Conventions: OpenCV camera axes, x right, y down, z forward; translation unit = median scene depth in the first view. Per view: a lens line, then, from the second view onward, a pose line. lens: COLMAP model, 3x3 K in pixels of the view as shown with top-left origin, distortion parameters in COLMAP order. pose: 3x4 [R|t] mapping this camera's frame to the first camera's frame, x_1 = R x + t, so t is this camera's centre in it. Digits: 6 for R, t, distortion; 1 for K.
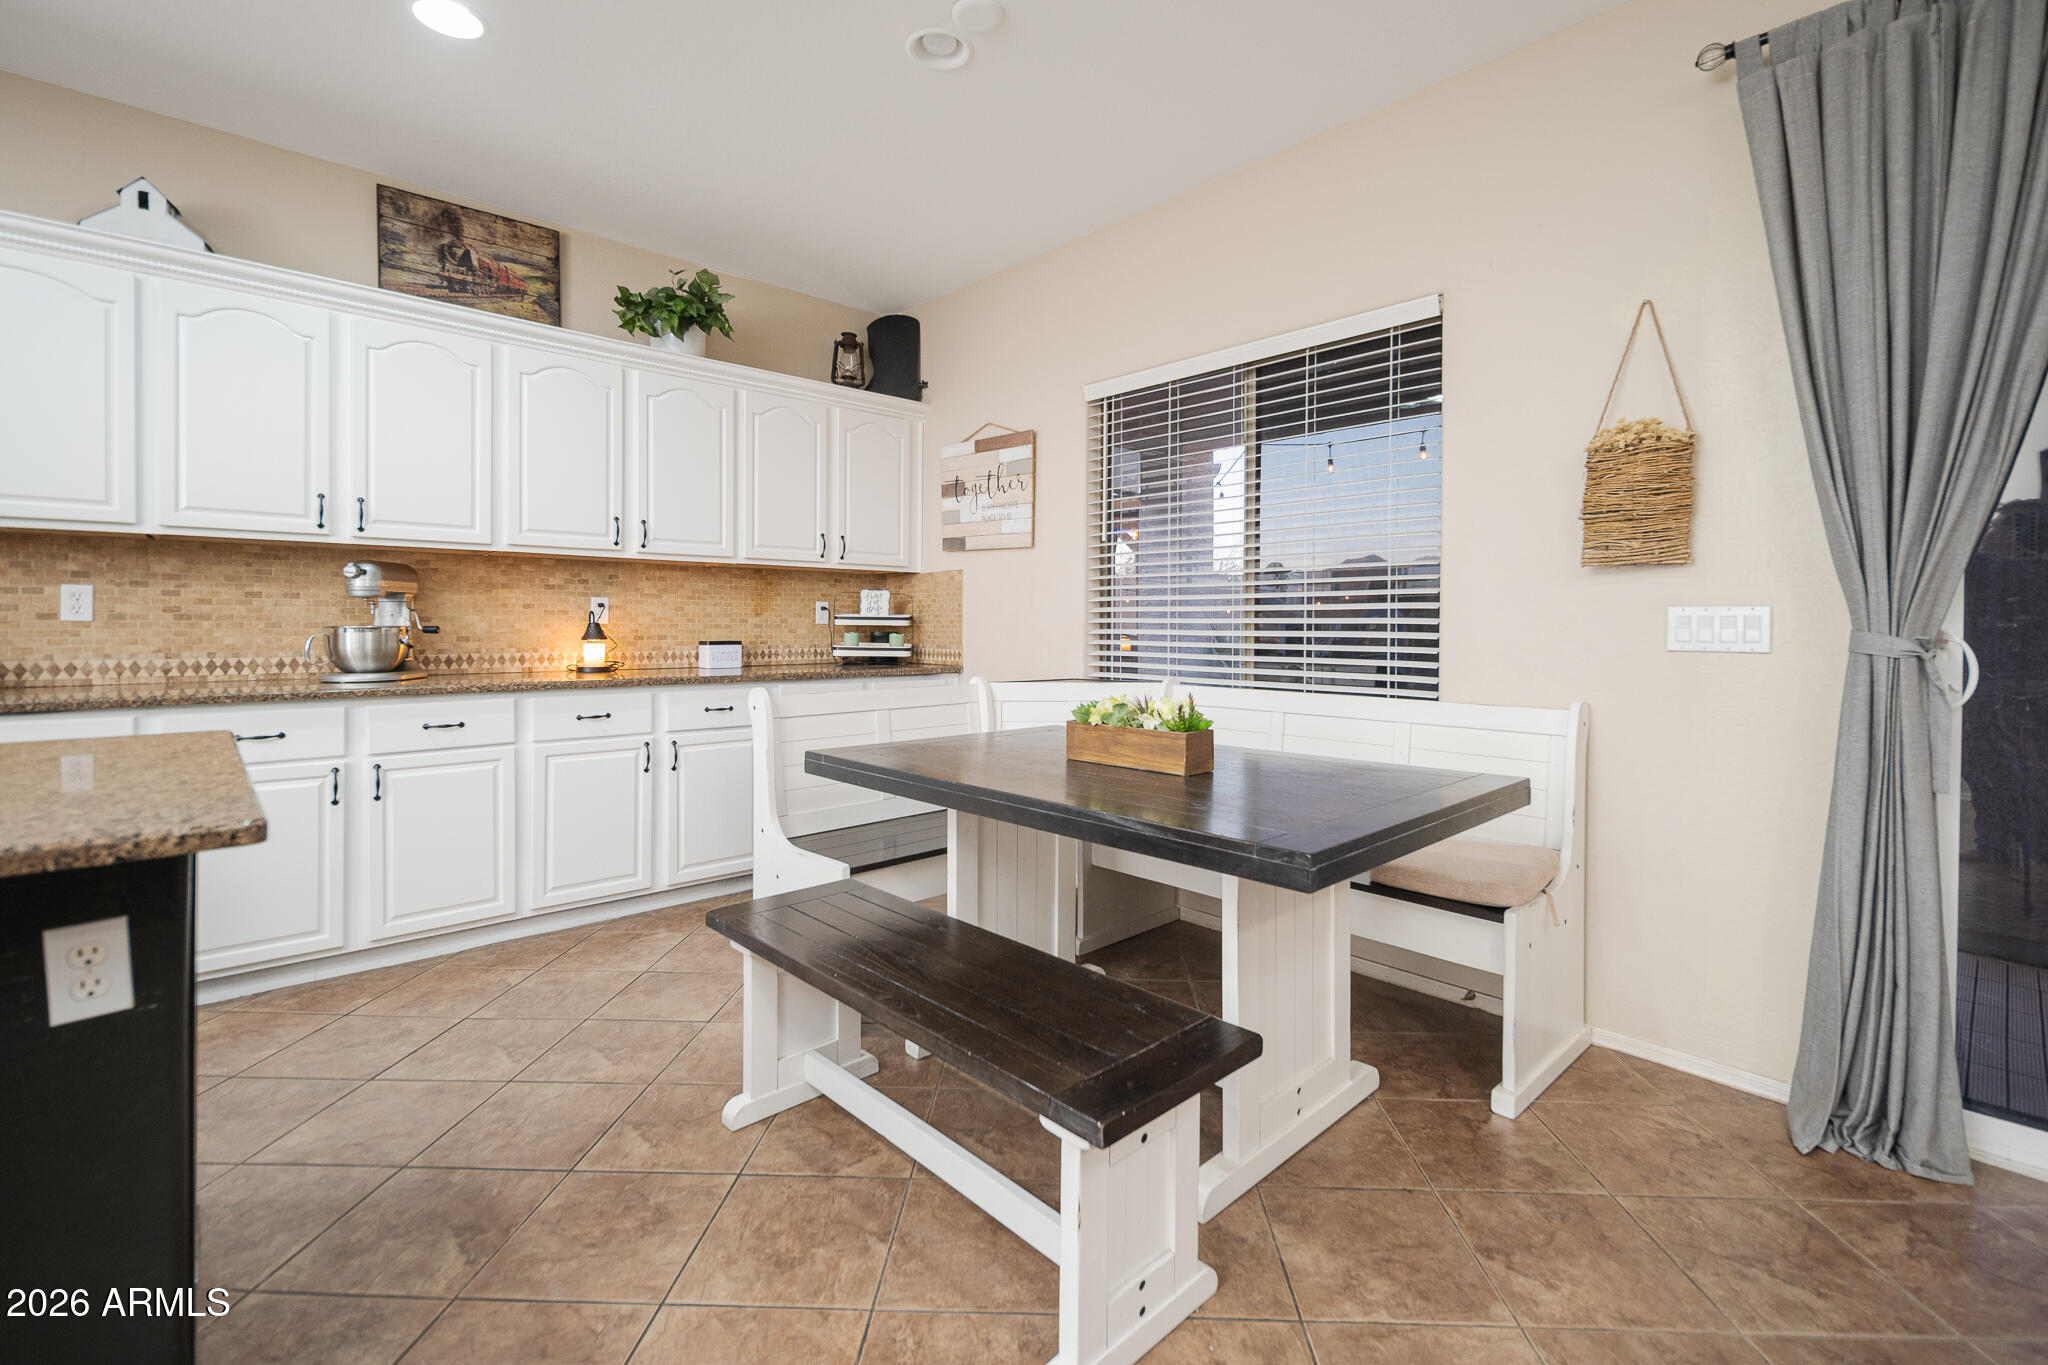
lens RADIAL K [[909.1, 0, 1022.2], [0, 909.1, 627.6], [0, 0, 1]] dist [0.026991, 0.000060]
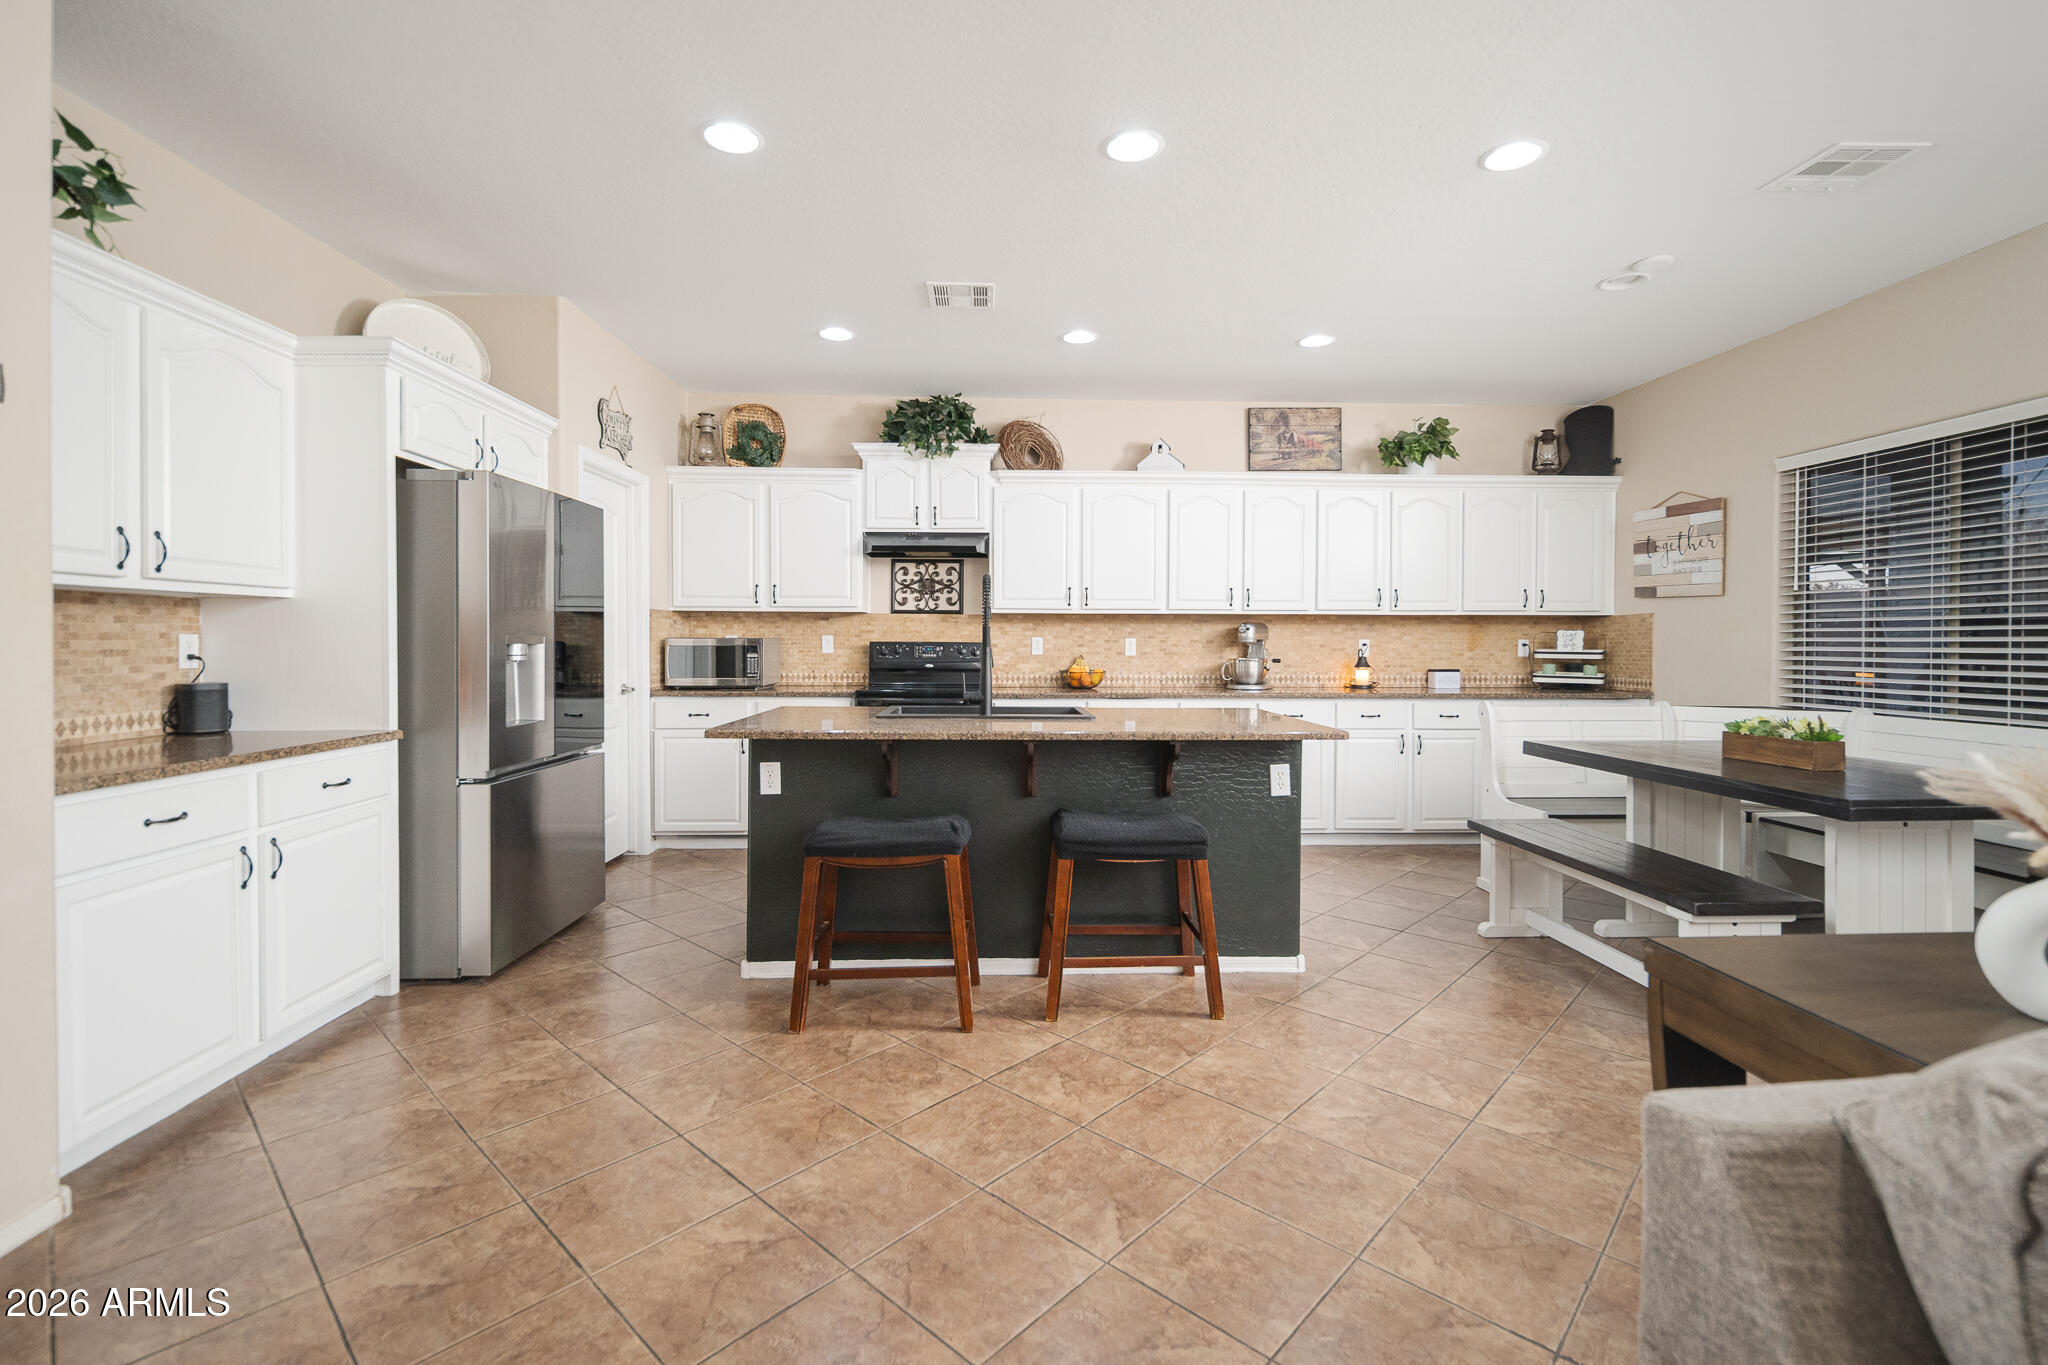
lens RADIAL K [[910.8, 0, 1024.3], [0, 910.8, 646.9], [0, 0, 1]] dist [0.001196, 0.000543]
pose [[0.767407, 0.002797, -0.641154, 0.074239], [-0.003137, 0.999995, 0.000607, -0.018563], [0.641152, 0.001545, 0.767412, -0.500380]]
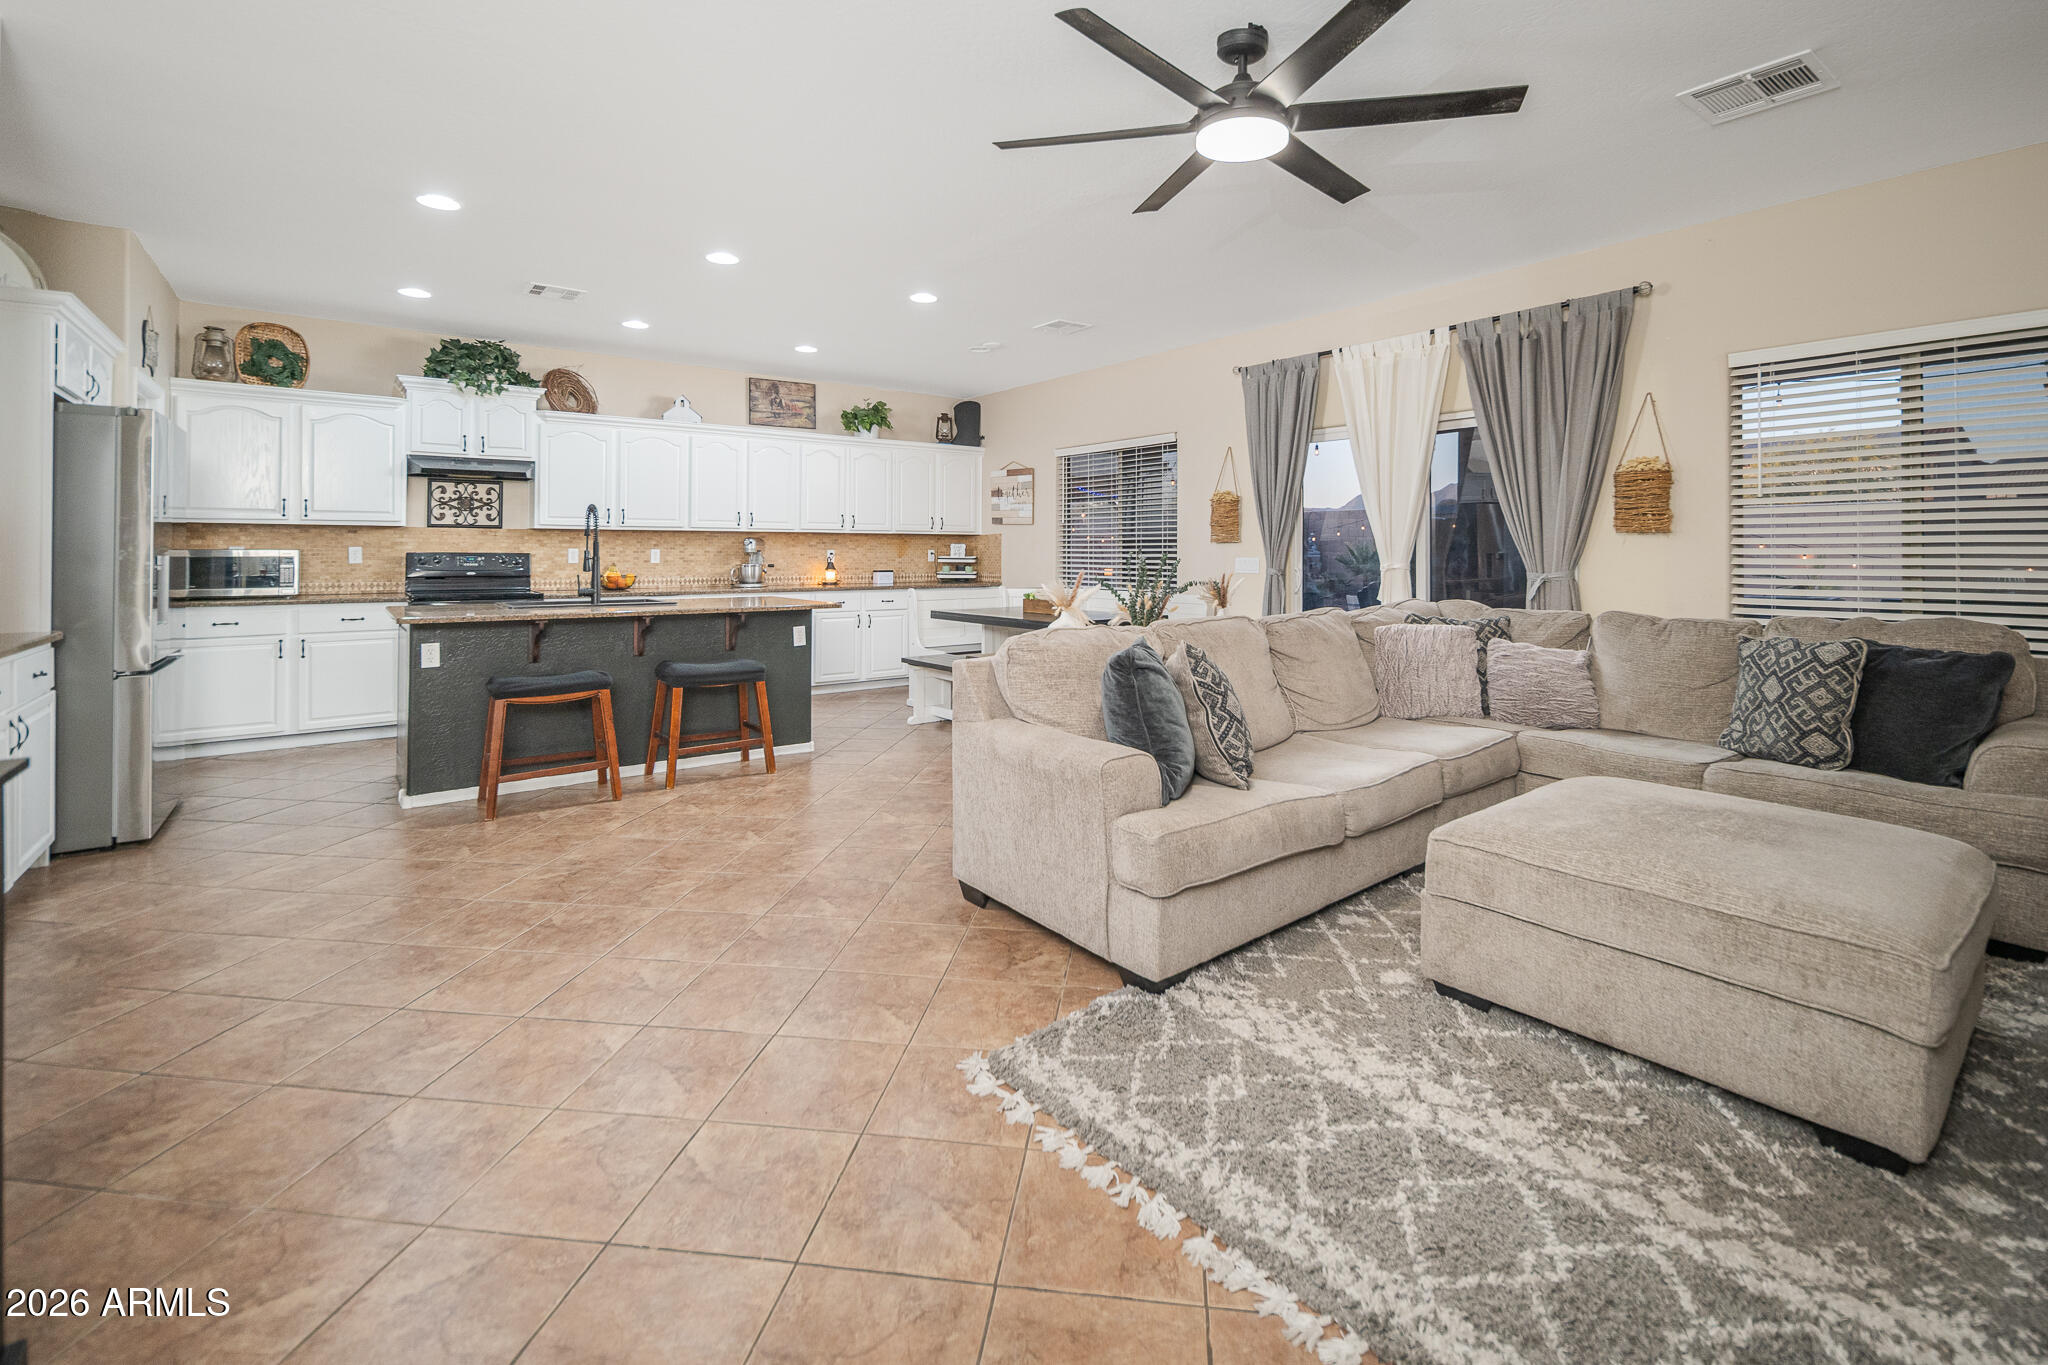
lens RADIAL K [[909.2, 0, 1049.5], [0, 909.2, 548.2], [0, 0, 1]] dist [0.000301, 0.000017]
pose [[0.997638, -0.002926, -0.068630, 0.188063], [0.002357, 0.999962, -0.008367, -0.016923], [0.068652, 0.008185, 0.997607, -1.040425]]
